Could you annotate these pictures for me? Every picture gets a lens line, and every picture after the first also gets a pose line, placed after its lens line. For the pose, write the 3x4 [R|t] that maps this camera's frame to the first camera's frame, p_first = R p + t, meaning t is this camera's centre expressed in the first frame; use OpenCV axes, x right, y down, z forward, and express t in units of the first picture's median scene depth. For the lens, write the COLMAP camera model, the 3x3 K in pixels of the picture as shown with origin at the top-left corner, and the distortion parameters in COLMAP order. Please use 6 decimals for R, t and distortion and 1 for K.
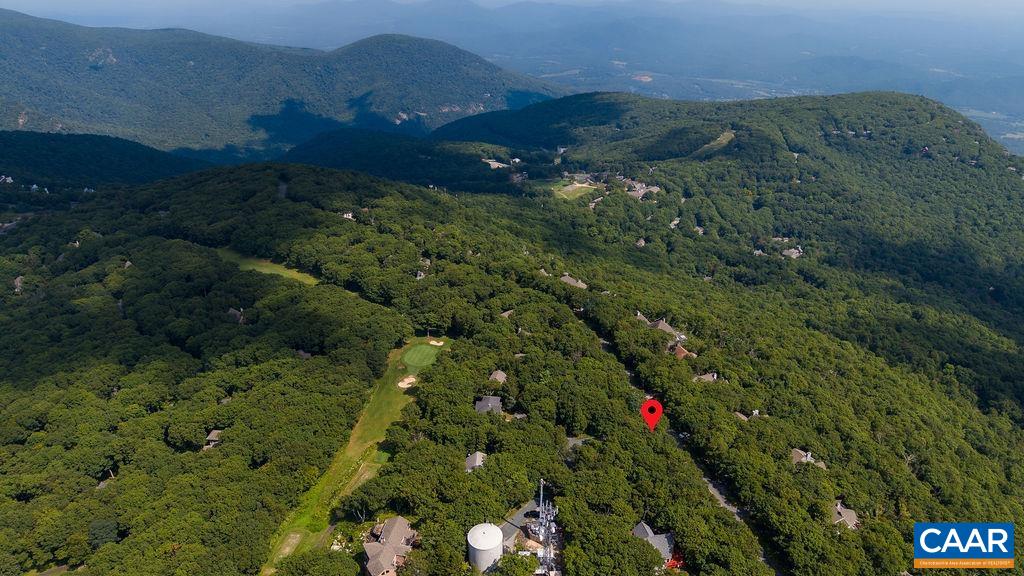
lens RADIAL K [[681.0, 0, 510.5], [0, 681.0, 286.6], [0, 0, 1]] dist [0.033910, -0.032054]
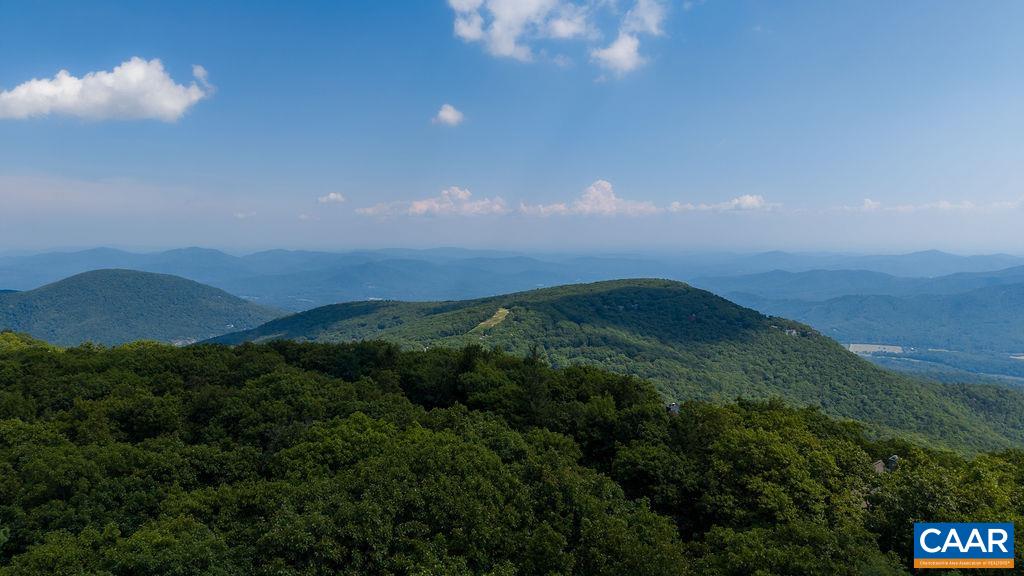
lens RADIAL K [[681.0, 0, 510.5], [0, 681.0, 286.6], [0, 0, 1]] dist [0.033910, -0.032054]
pose [[0.939342, -0.026810, 0.341934, 0.019795], [0.141592, 0.938336, -0.315400, 0.032811], [-0.312393, 0.344683, 0.885214, 0.189511]]
